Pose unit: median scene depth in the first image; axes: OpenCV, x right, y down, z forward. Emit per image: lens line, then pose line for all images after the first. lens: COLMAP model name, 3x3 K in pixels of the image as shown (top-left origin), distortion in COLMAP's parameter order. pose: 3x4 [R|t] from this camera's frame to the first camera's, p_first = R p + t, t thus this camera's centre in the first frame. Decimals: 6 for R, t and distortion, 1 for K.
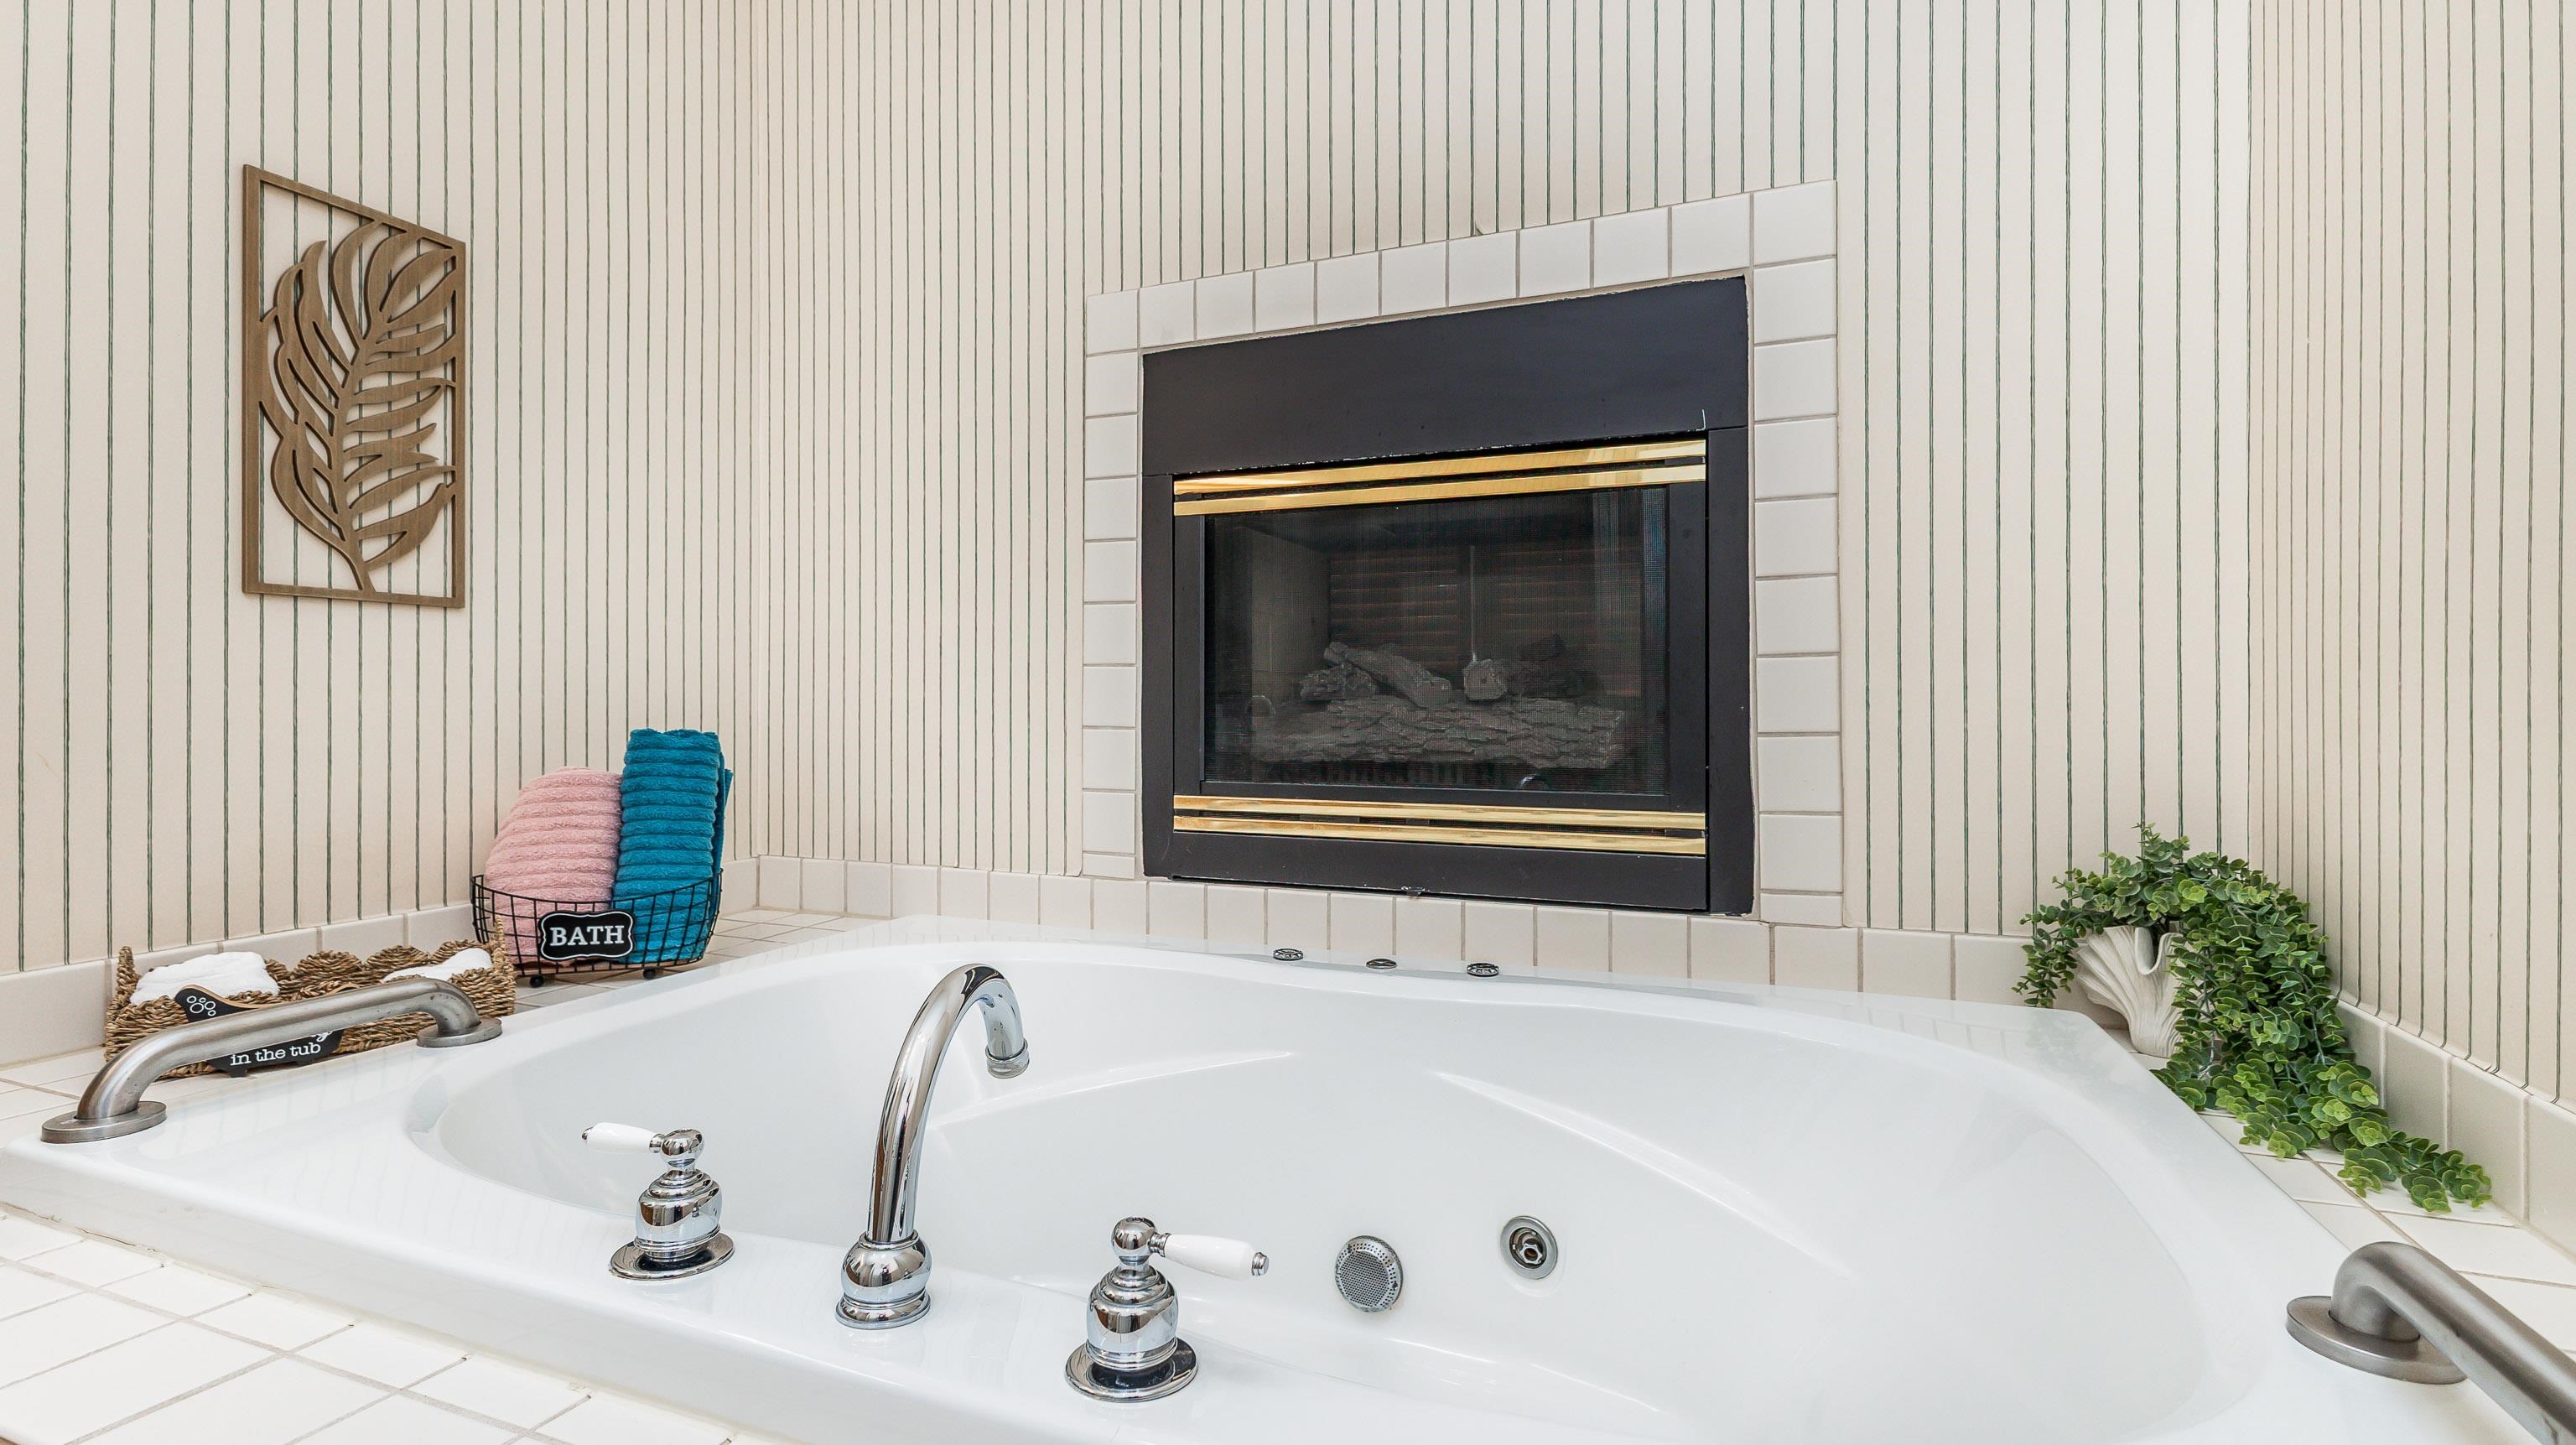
lens RADIAL K [[1153.2, 0, 1290.8], [0, 1153.2, 698.7], [0, 0, 1]] dist [0.009428, -0.000273]
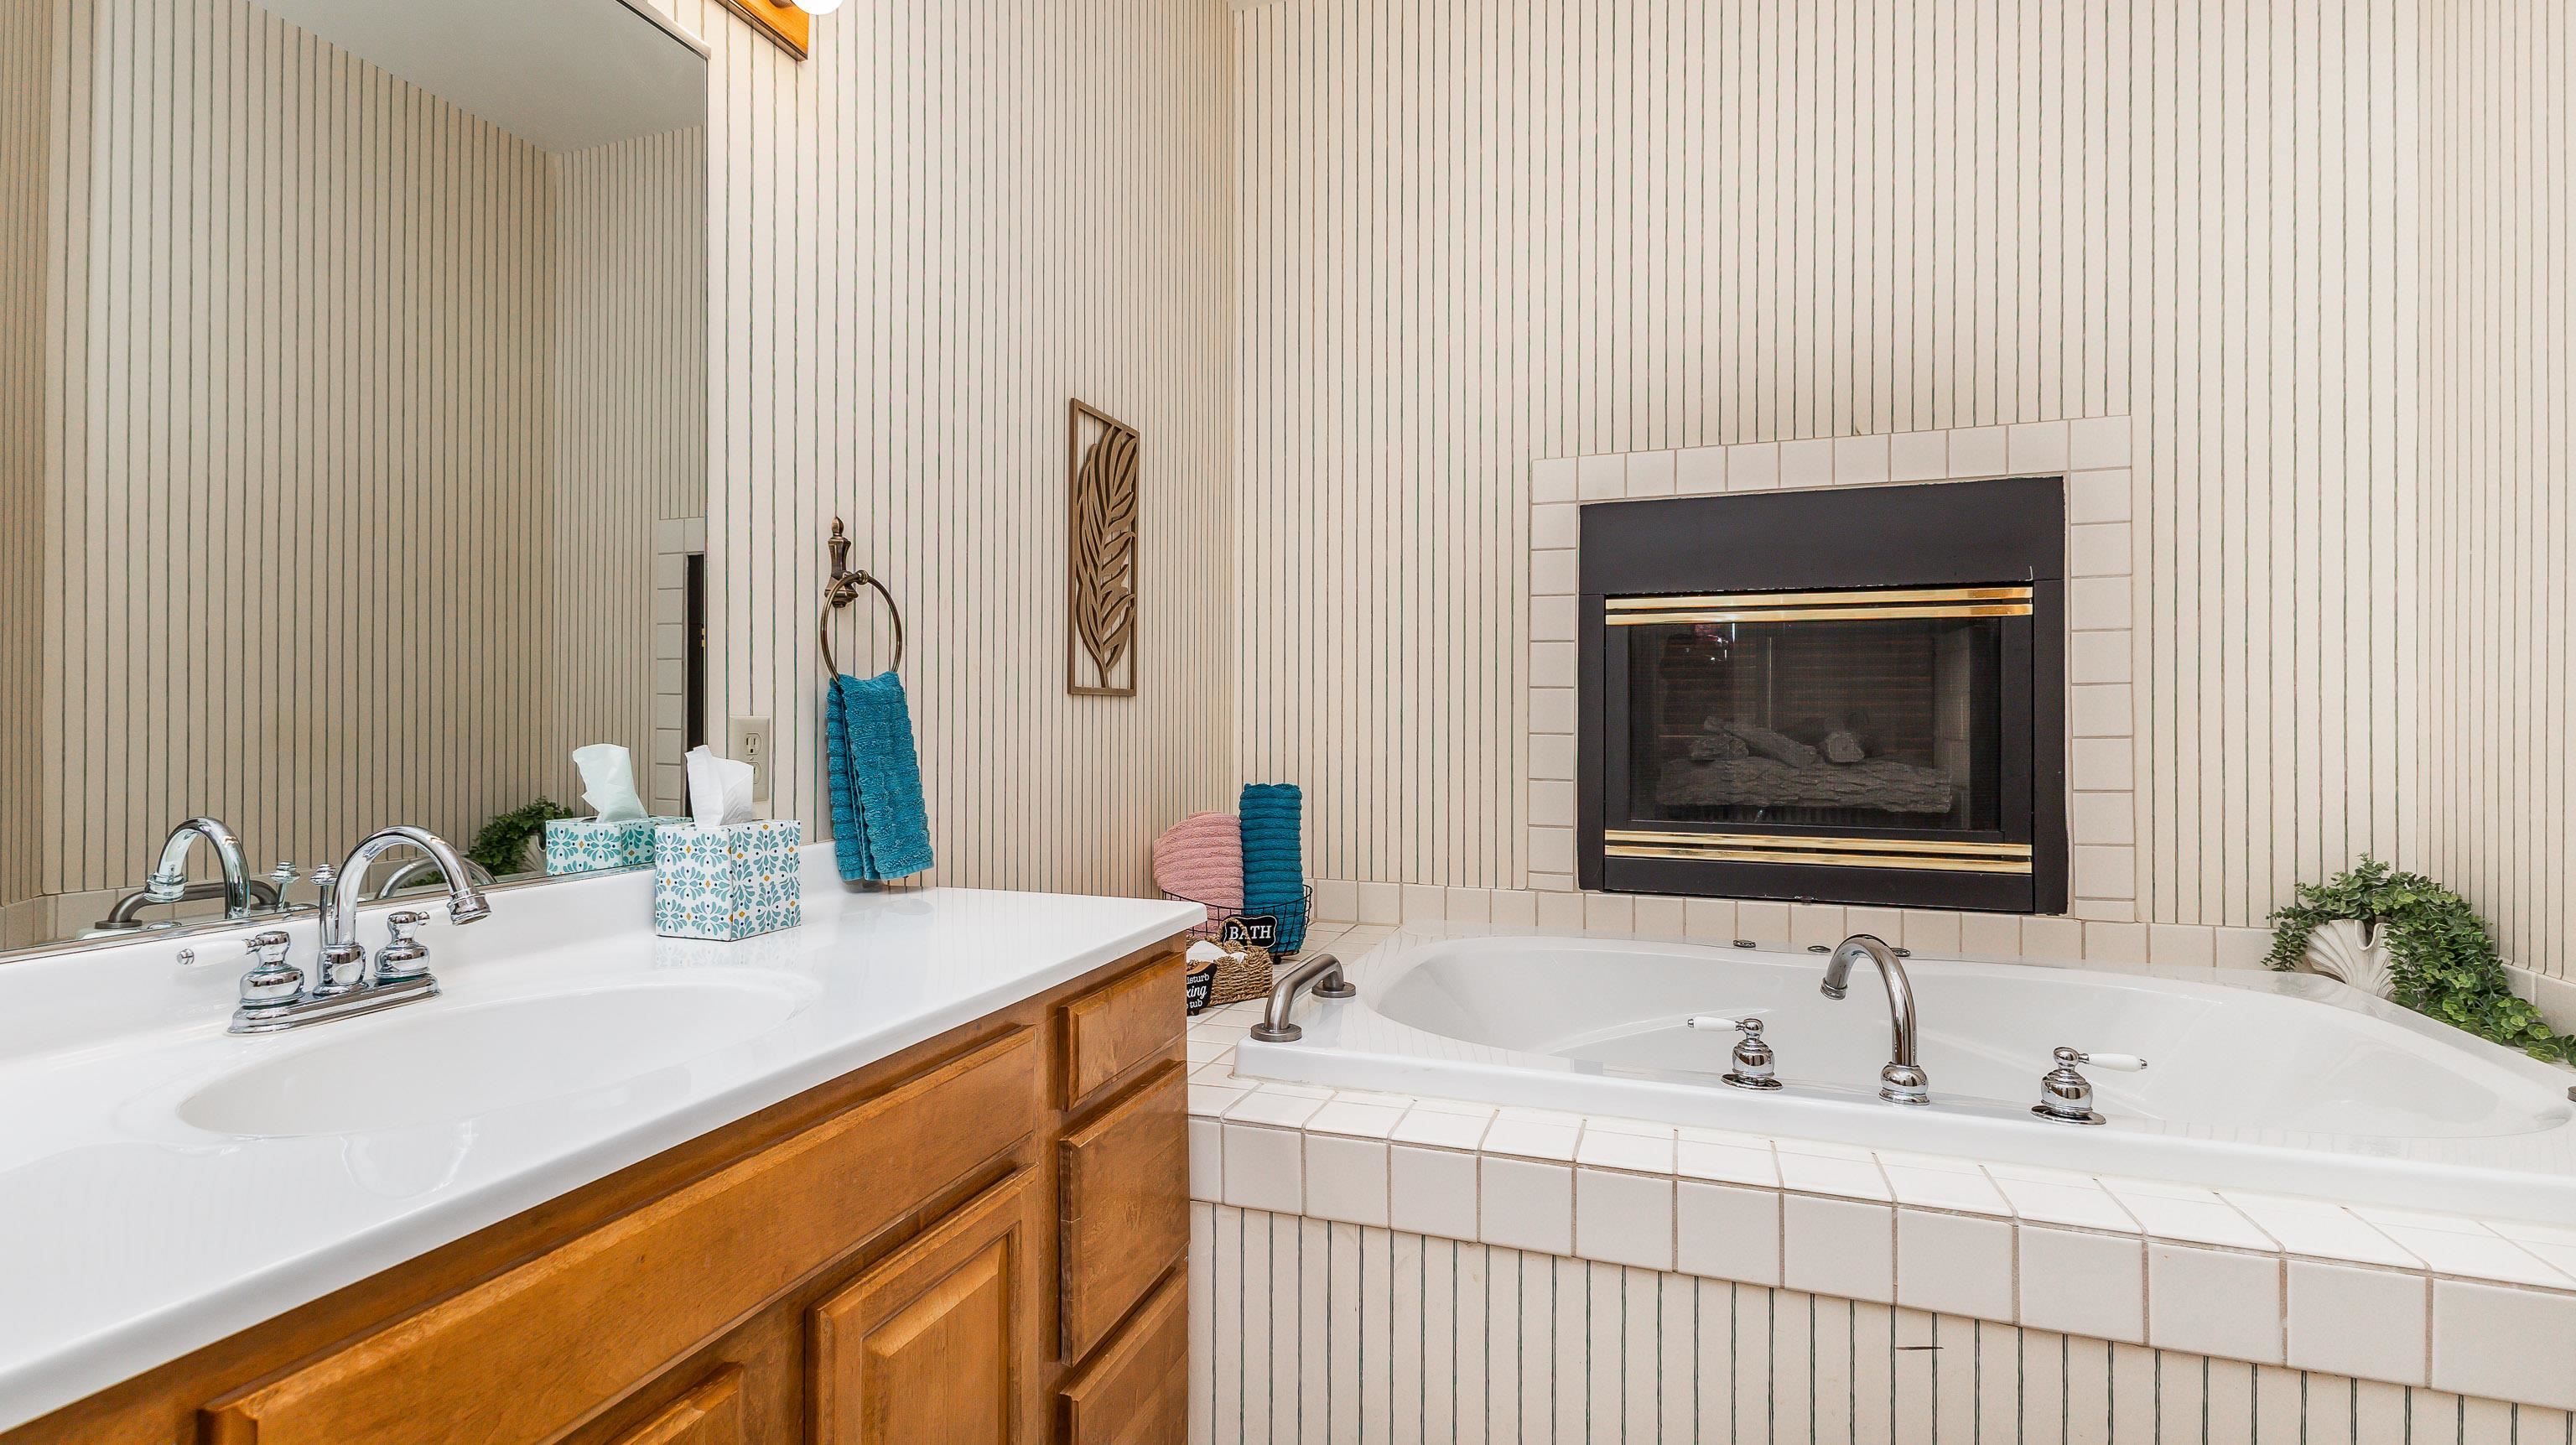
lens RADIAL K [[1158.0, 0, 1287.6], [0, 1158.0, 715.2], [0, 0, 1]] dist [0.017541, -0.005394]
pose [[0.998841, 0.003163, 0.048024, -0.646924], [-0.003186, 0.999995, 0.000389, -0.061294], [-0.048023, -0.000541, 0.998846, -0.417526]]
